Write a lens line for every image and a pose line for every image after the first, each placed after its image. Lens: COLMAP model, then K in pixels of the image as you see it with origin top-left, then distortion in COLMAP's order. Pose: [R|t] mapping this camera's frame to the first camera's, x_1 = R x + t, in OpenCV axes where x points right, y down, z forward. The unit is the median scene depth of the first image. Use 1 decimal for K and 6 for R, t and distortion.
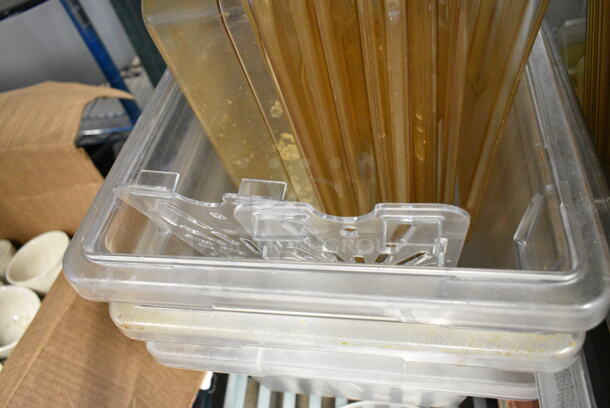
lens RADIAL K [[463.2, 0, 305.0], [0, 463.2, 204.0], [0, 0, 1]] dist [-0.023750, 0.009411]
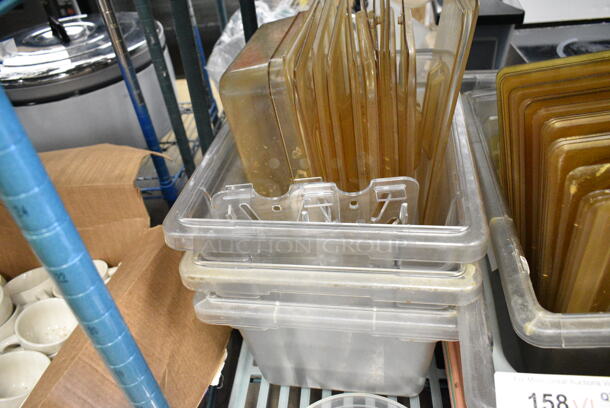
lens RADIAL K [[463.2, 0, 305.0], [0, 463.2, 204.0], [0, 0, 1]] dist [-0.023750, 0.009411]
pose [[0.997738, 0.061818, 0.026425, -0.059563], [-0.054524, 0.974003, -0.219875, 0.283108], [-0.039330, 0.217936, 0.975170, -0.446539]]
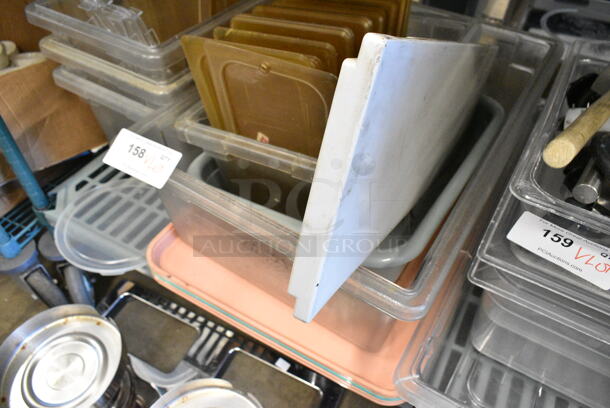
lens RADIAL K [[447.5, 0, 305.0], [0, 447.5, 204.0], [0, 0, 1]] dist [0.001723, 0.002600]
pose [[0.897477, 0.412441, -0.156293, 1.317788], [-0.419562, 0.907617, -0.014127, 0.390704], [0.136027, 0.078253, 0.987610, -0.891211]]
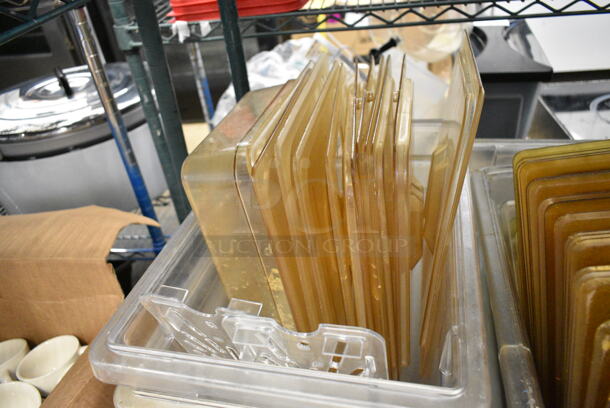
lens RADIAL K [[463.2, 0, 305.0], [0, 463.2, 204.0], [0, 0, 1]] dist [-0.023750, 0.009411]
pose [[0.995080, 0.090838, -0.039541, 0.075018], [-0.098365, 0.953443, -0.285080, 0.033382], [0.011804, 0.287567, 0.957688, -0.276413]]
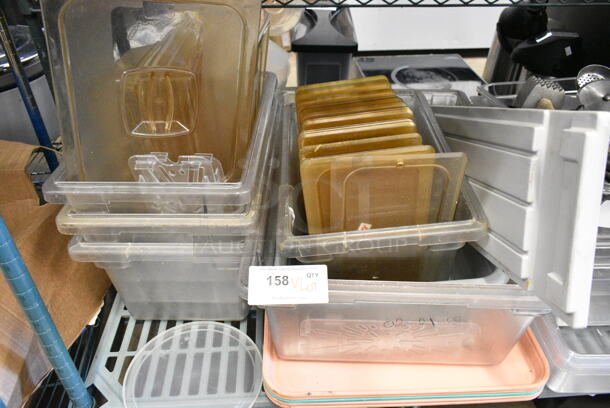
lens RADIAL K [[463.2, 0, 305.0], [0, 463.2, 204.0], [0, 0, 1]] dist [-0.023750, 0.009411]
pose [[0.978926, 0.052922, 0.197238, 0.237907], [-0.000676, 0.966672, -0.256018, 0.600971], [-0.204213, 0.250489, 0.946336, -1.068953]]
